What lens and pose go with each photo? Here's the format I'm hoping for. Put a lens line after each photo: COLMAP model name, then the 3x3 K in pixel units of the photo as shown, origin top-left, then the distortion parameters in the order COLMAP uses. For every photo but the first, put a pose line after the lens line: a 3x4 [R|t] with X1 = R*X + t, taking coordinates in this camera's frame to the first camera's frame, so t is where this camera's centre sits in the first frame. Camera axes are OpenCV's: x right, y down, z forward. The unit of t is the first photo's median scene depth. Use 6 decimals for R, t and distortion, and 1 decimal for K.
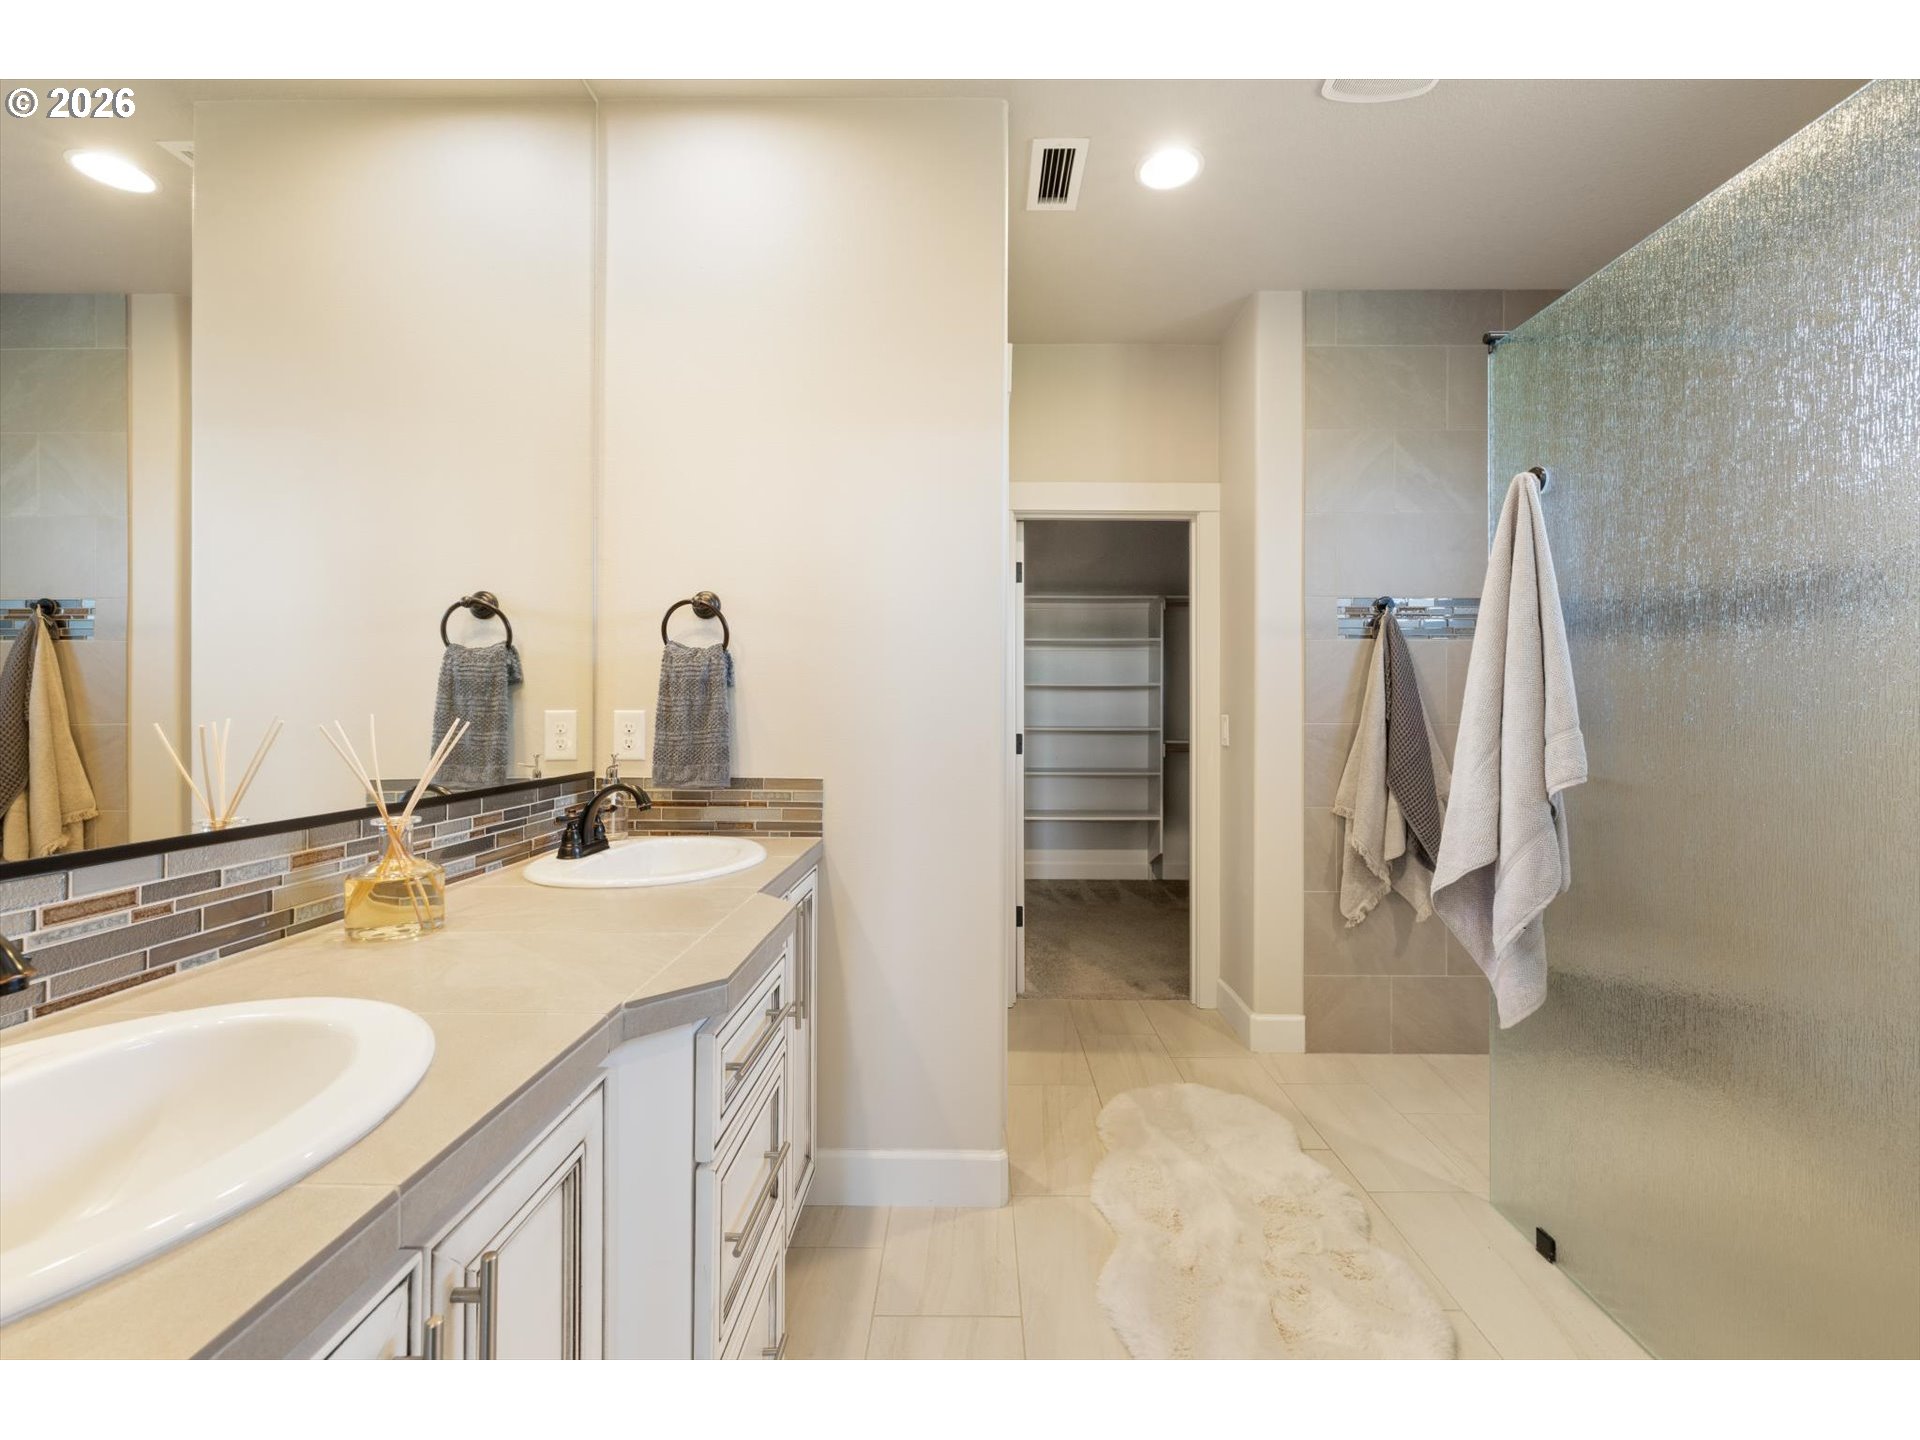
lens RADIAL K [[802.8, 0, 958.7], [0, 802.8, 722.2], [0, 0, 1]] dist [0.000922, 0.000583]
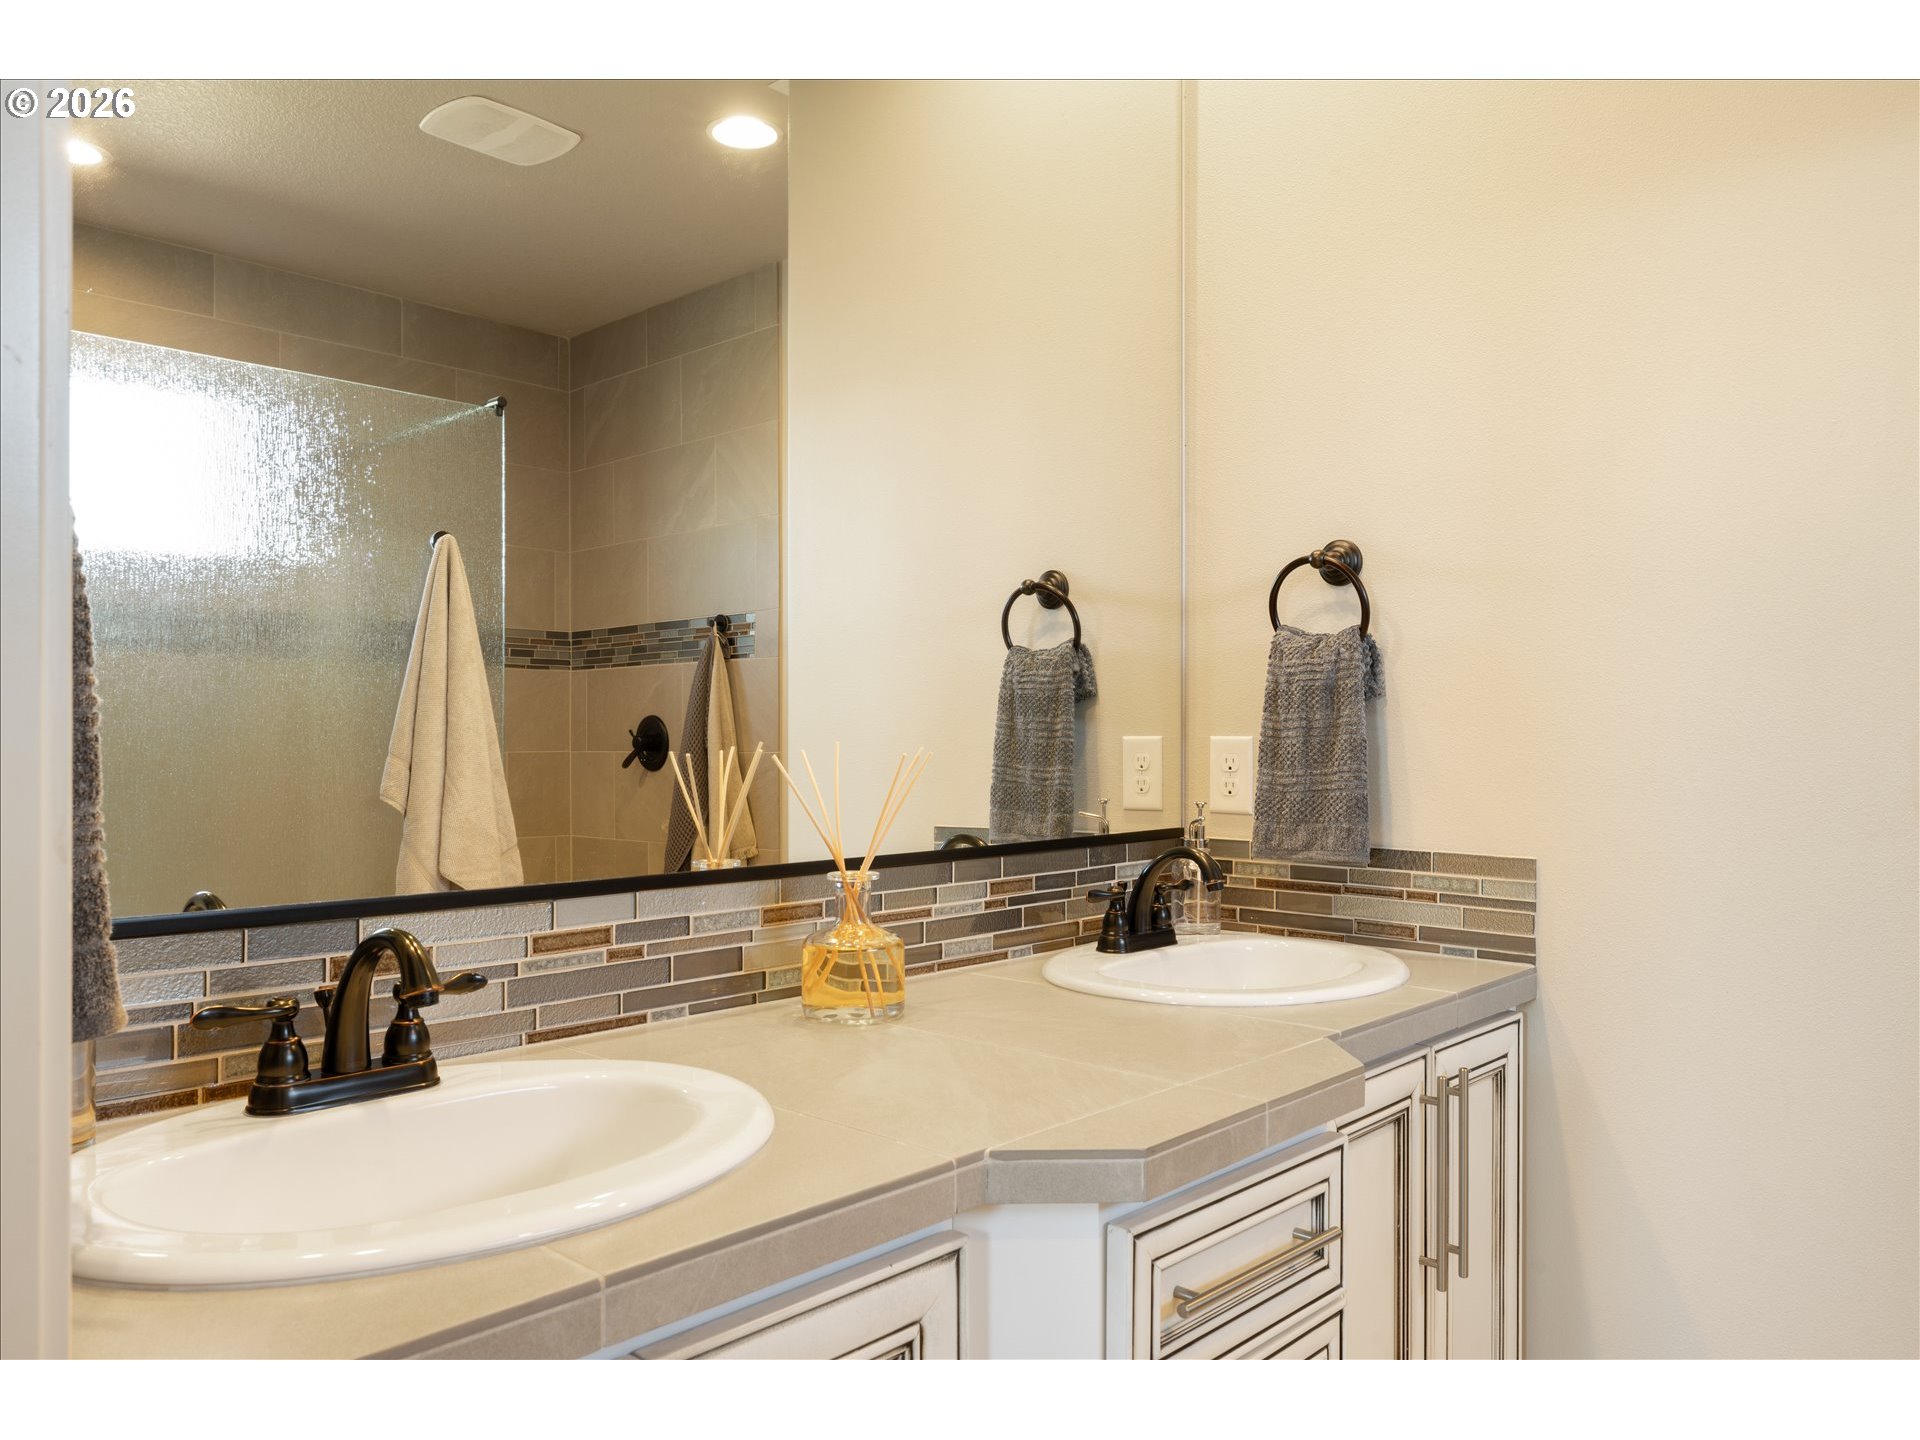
lens RADIAL K [[1360.3, 0, 962.7], [0, 1360.3, 766.6], [0, 0, 1]] dist [-0.001890, 0.001944]
pose [[0.744055, 0.013749, -0.667976, 0.168530], [-0.007872, 0.999899, 0.011813, -0.001440], [0.668071, -0.003531, 0.744089, 0.043239]]
